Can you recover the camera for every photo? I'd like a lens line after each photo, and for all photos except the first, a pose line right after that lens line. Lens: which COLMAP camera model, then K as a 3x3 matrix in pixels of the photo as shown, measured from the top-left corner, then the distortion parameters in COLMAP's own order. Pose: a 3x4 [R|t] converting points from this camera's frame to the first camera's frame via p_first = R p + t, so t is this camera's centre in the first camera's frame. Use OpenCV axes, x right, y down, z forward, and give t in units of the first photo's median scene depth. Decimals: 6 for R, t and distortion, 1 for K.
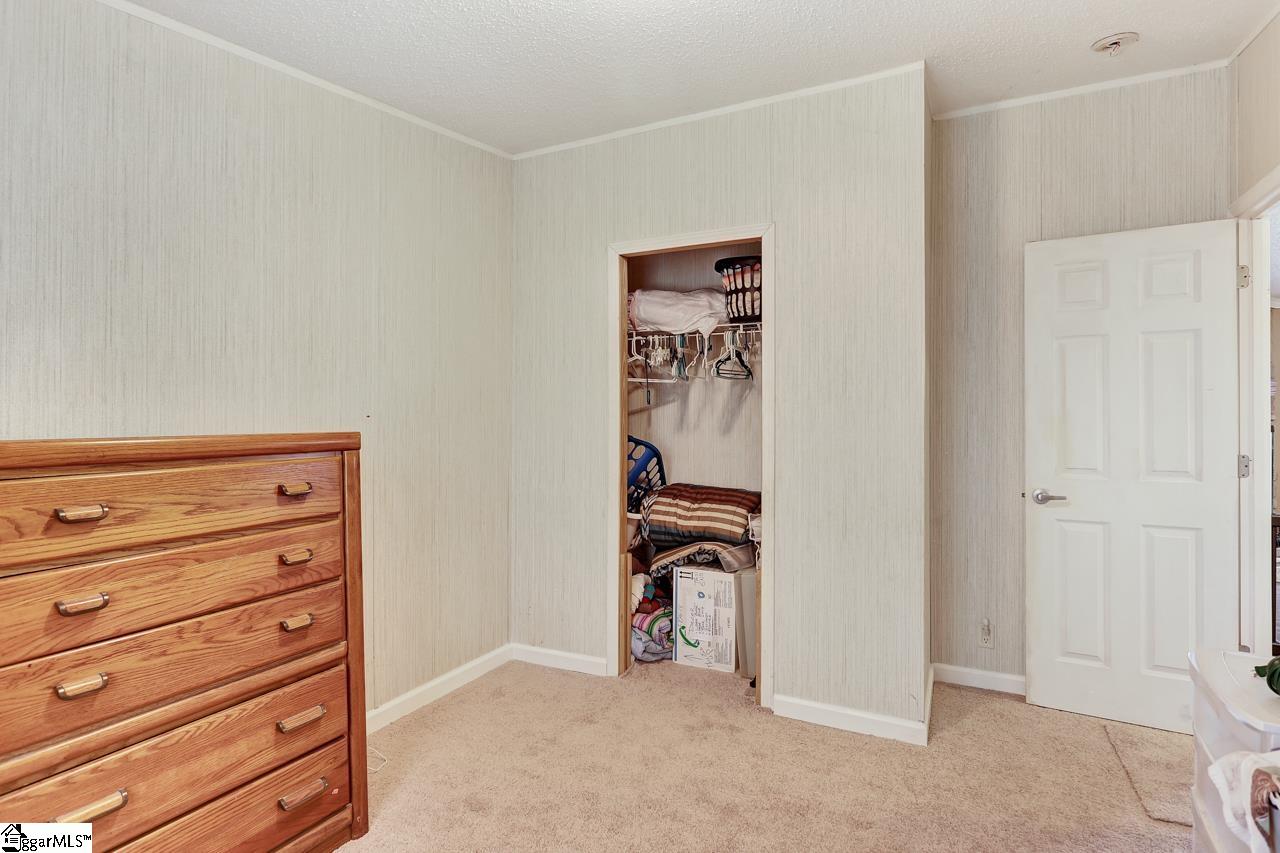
lens RADIAL K [[648.7, 0, 642.1], [0, 648.7, 424.3], [0, 0, 1]] dist [0.000605, 0.000551]
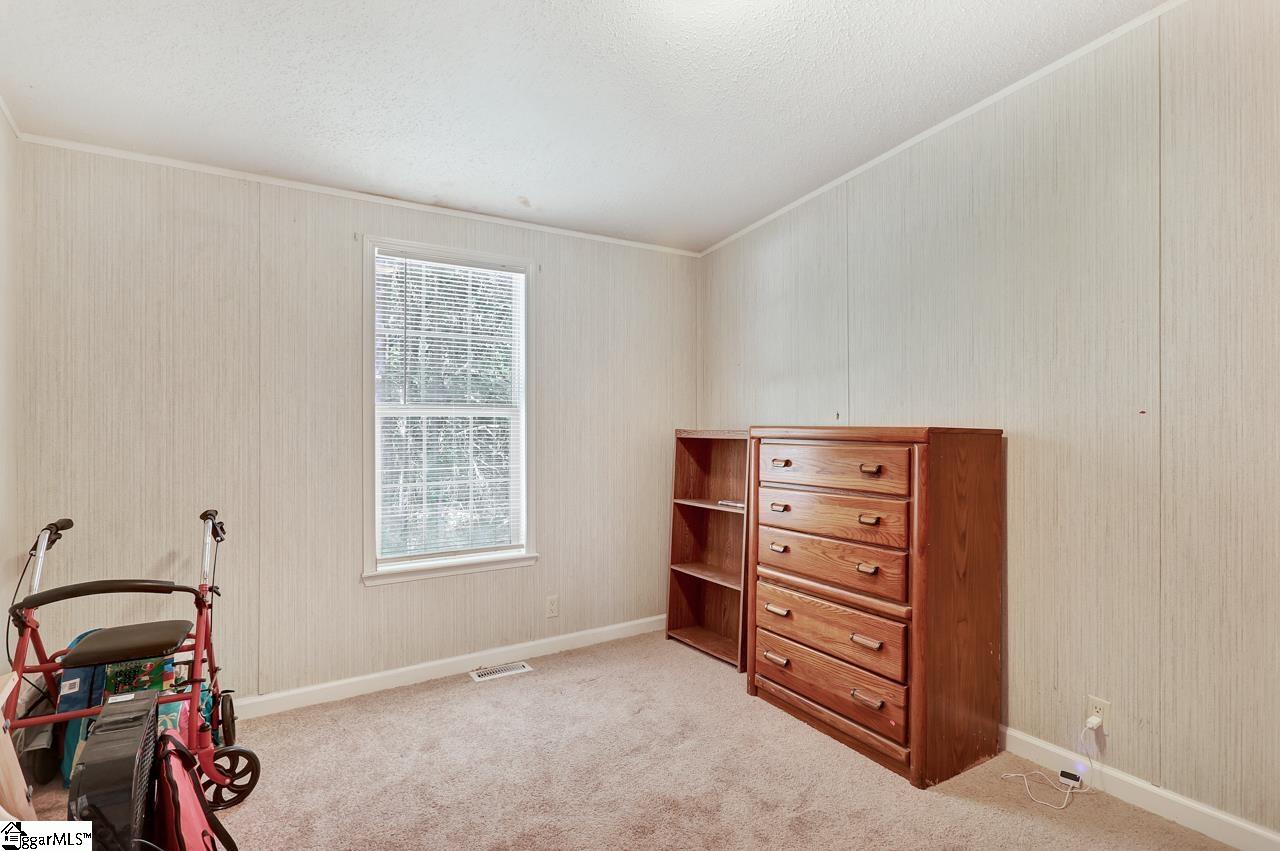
lens RADIAL K [[648.7, 0, 642.1], [0, 648.7, 423.3], [0, 0, 1]] dist [0.000605, 0.000551]
pose [[-0.515785, 0.007992, -0.856681, 0.850178], [-0.002228, 0.999941, 0.010670, -0.006423], [0.856715, 0.007412, -0.515736, 1.291216]]
